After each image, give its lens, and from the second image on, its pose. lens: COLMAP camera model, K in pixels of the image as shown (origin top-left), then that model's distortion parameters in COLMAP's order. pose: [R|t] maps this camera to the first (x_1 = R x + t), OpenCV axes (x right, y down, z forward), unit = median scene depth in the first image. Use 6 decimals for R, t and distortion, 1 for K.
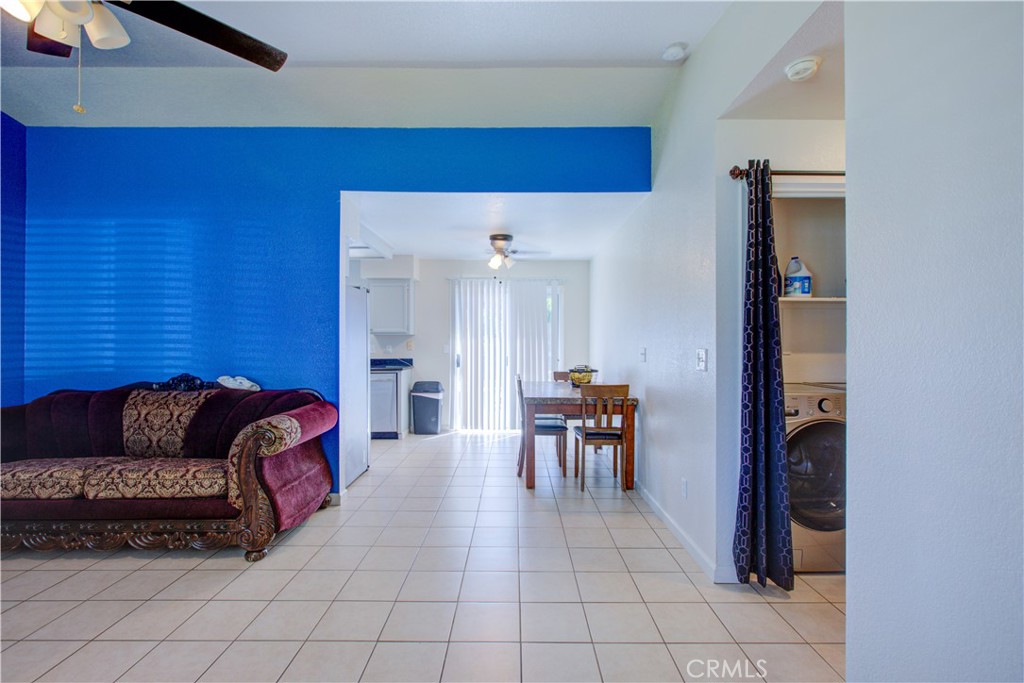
lens RADIAL K [[470.5, 0, 511.4], [0, 470.5, 345.0], [0, 0, 1]] dist [-0.001982, 0.000858]
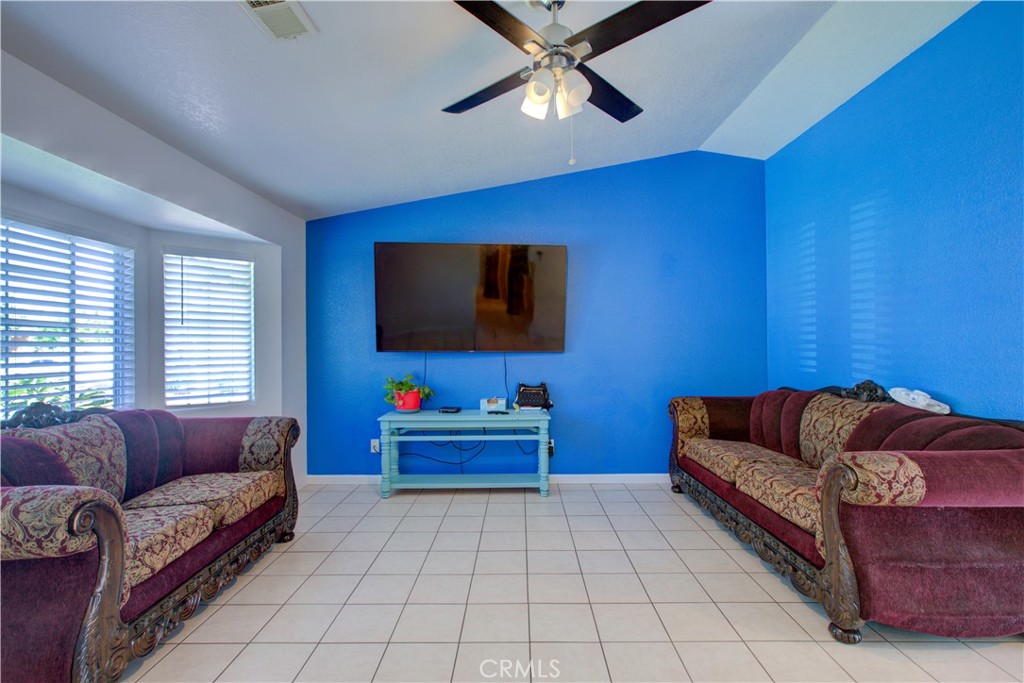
lens RADIAL K [[470.5, 0, 510.1], [0, 470.5, 342.6], [0, 0, 1]] dist [-0.001982, 0.000858]
pose [[-0.038257, -0.005142, -0.999255, 0.180639], [0.007476, 0.999957, -0.005432, -0.006997], [0.999240, -0.007678, -0.038217, 0.432453]]
